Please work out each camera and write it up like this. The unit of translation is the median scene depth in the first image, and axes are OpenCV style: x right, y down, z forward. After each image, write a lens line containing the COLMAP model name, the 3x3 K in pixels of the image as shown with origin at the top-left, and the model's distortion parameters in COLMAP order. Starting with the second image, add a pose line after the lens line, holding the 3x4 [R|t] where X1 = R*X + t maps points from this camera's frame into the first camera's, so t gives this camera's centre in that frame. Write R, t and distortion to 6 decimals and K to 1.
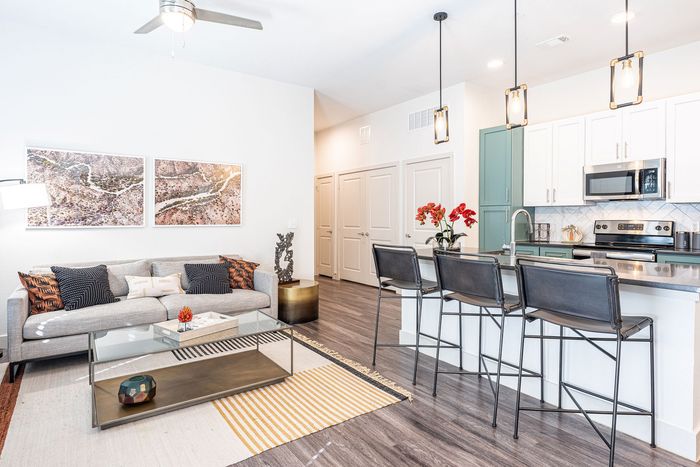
lens RADIAL K [[408.1, 0, 392.5], [0, 408.1, 223.8], [0, 0, 1]] dist [-0.000878, 0.002617]
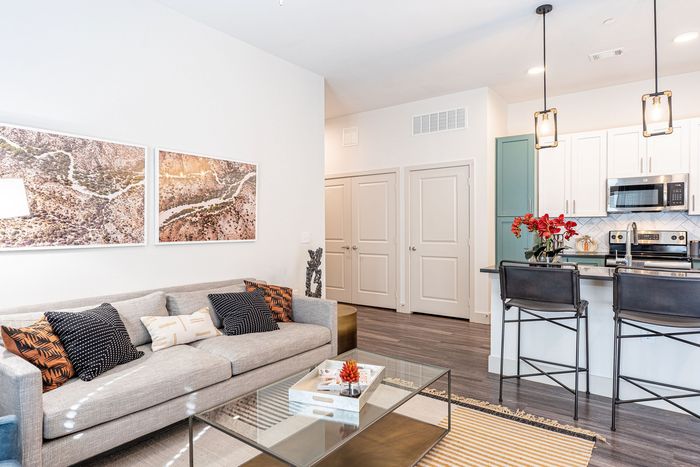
lens RADIAL K [[408.1, 0, 390.3], [0, 408.1, 235.4], [0, 0, 1]] dist [-0.000878, 0.002617]
pose [[0.953903, -0.010462, 0.299933, -0.412839], [0.009326, 0.999943, 0.005219, -0.008874], [-0.299970, -0.002181, 0.953946, 0.195838]]
